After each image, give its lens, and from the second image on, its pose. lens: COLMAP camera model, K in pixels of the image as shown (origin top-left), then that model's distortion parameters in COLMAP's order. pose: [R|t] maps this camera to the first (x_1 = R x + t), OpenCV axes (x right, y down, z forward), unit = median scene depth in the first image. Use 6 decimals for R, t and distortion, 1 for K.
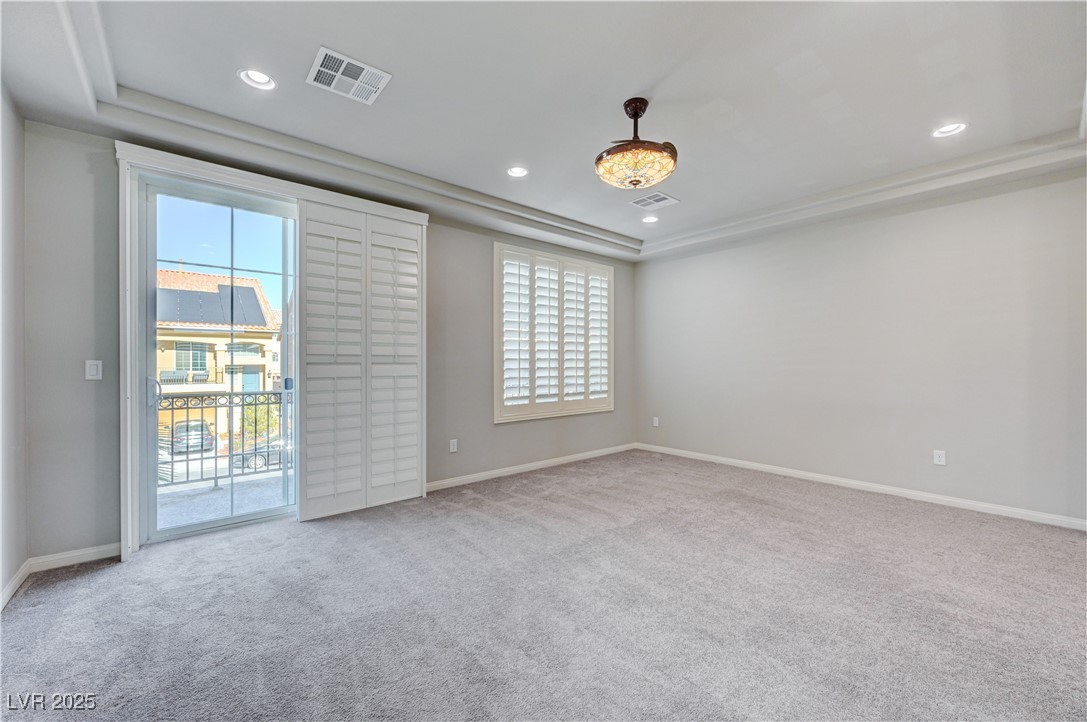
lens RADIAL K [[434.3, 0, 557.9], [0, 434.3, 363.7], [0, 0, 1]] dist [-0.001855, -0.000749]
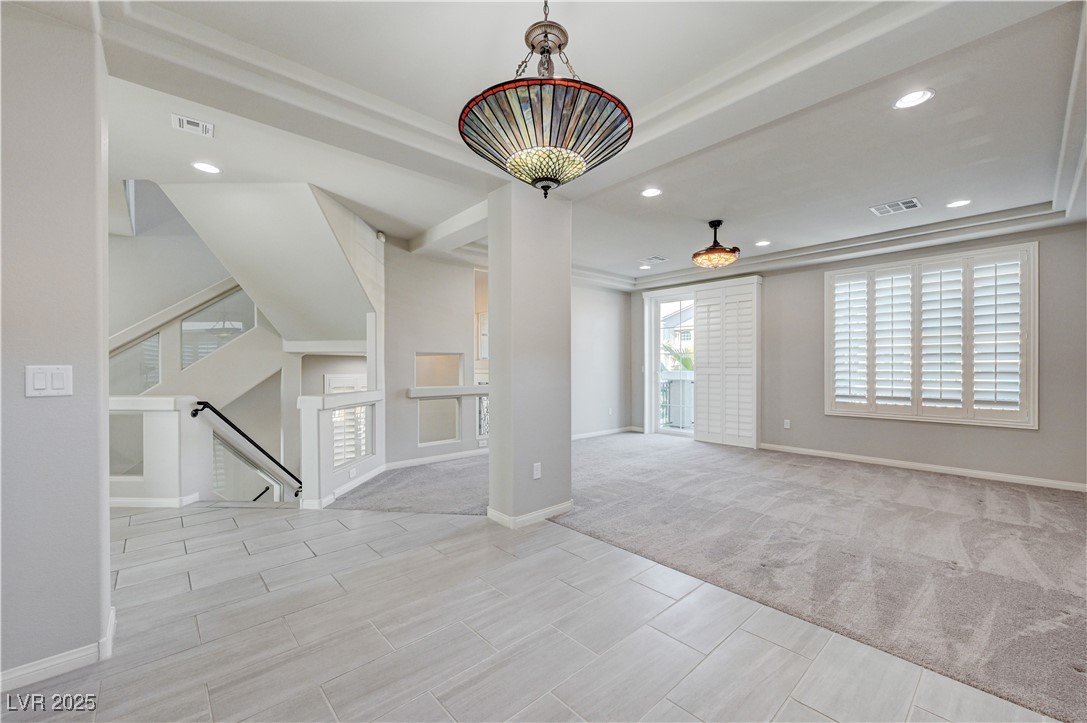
lens RADIAL K [[434.3, 0, 545.0], [0, 434.3, 368.5], [0, 0, 1]] dist [-0.001855, -0.000749]
pose [[0.008745, 0.005164, -0.999948, 1.214969], [-0.002276, 0.999984, 0.005145, -0.002640], [0.999959, 0.002231, 0.008757, 0.179383]]
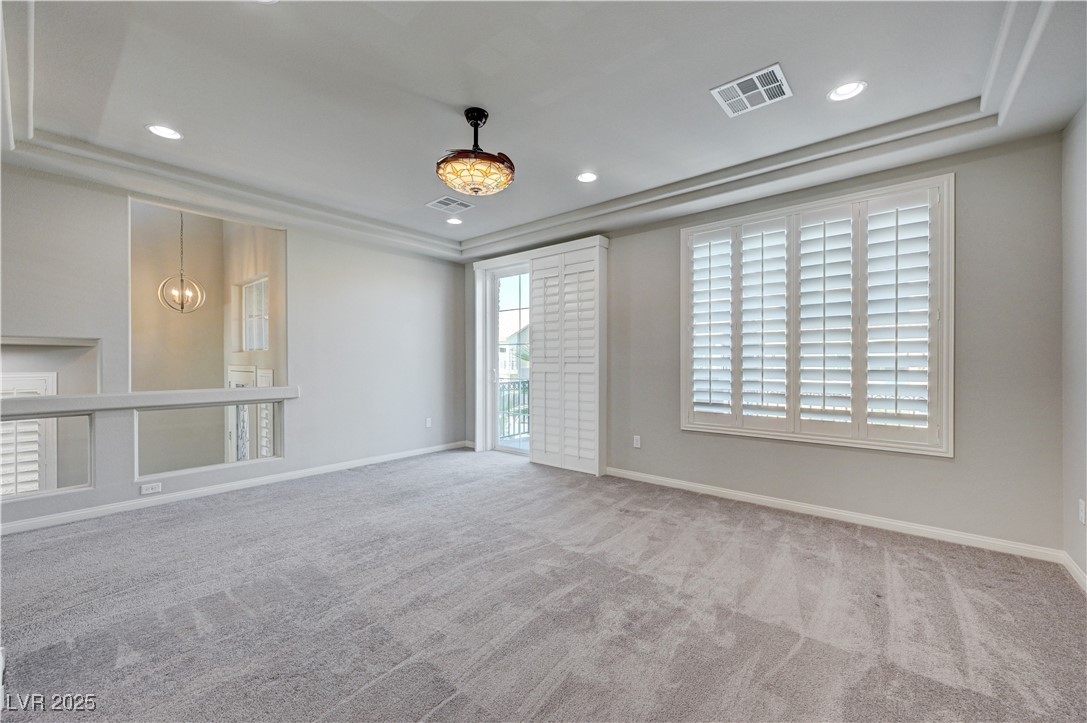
lens RADIAL K [[434.3, 0, 543.3], [0, 434.3, 365.8], [0, 0, 1]] dist [-0.001855, -0.000749]
pose [[0.153608, 0.009798, -0.988083, 0.766052], [-0.002997, 0.999951, 0.009450, -0.003214], [0.988127, 0.001509, 0.153629, 0.623101]]
